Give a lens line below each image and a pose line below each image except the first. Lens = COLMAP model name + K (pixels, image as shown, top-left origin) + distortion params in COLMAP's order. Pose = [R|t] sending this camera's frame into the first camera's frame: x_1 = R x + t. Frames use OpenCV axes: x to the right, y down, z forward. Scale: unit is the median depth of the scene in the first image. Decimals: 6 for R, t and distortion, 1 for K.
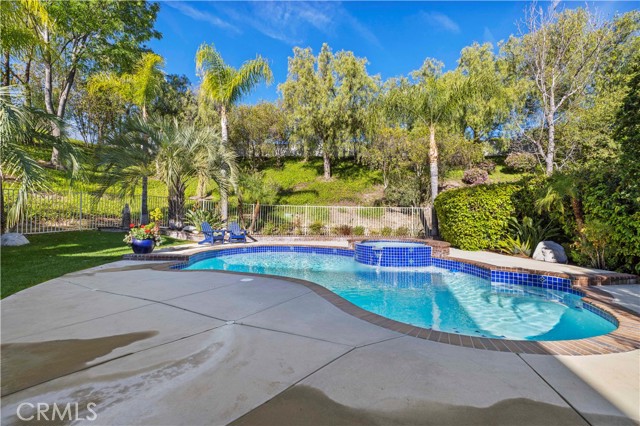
lens RADIAL K [[273.0, 0, 318.6], [0, 273.0, 212.9], [0, 0, 1]] dist [0.000330, -0.000005]
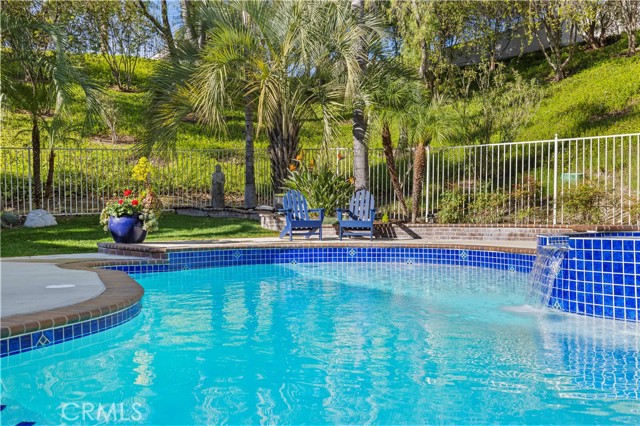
lens RADIAL K [[620.4, 0, 316.1], [0, 620.4, 219.1], [0, 0, 1]] dist [0.019467, 0.000000]
pose [[0.704945, -0.006109, -0.709236, 0.307554], [0.027805, 0.999432, 0.019029, 0.053602], [0.708717, -0.033134, 0.704714, 0.251508]]
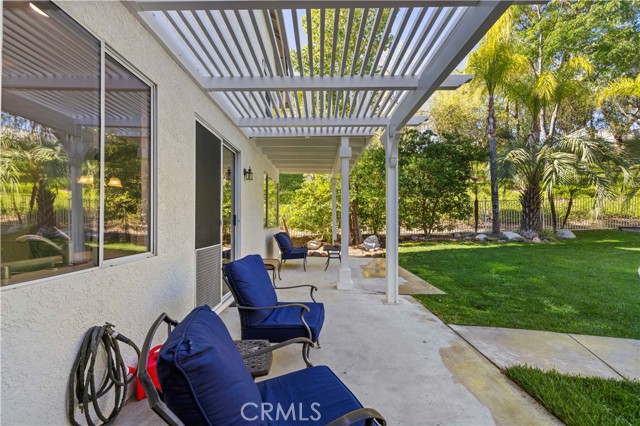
lens RADIAL K [[273.0, 0, 311.1], [0, 273.0, 216.0], [0, 0, 1]] dist [0.000330, -0.000005]
pose [[0.201938, -0.014036, -0.979298, 0.005580], [0.022901, 0.999692, -0.009606, -0.007113], [0.979130, -0.020487, 0.202197, -0.370229]]
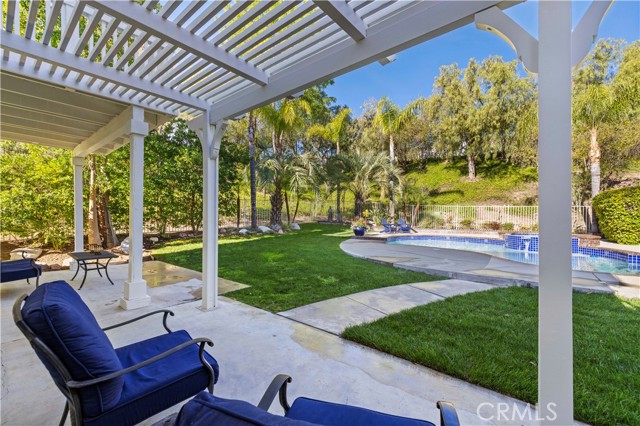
lens RADIAL K [[273.0, 0, 314.3], [0, 273.0, 216.6], [0, 0, 1]] dist [0.000330, -0.000005]
pose [[0.894121, 0.003250, -0.447814, -0.073957], [0.007582, 0.999721, 0.022393, -0.009743], [0.447762, -0.023417, 0.893846, -0.433476]]
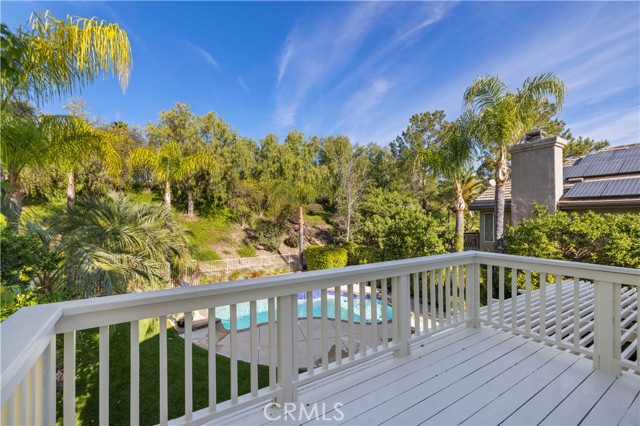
lens RADIAL K [[273.0, 0, 323.2], [0, 273.0, 219.7], [0, 0, 1]] dist [0.000330, -0.000005]
pose [[0.689478, 0.003784, 0.724297, -0.728561], [-0.023766, 0.999566, 0.017401, -0.267620], [-0.723917, -0.029211, 0.689269, -0.281584]]
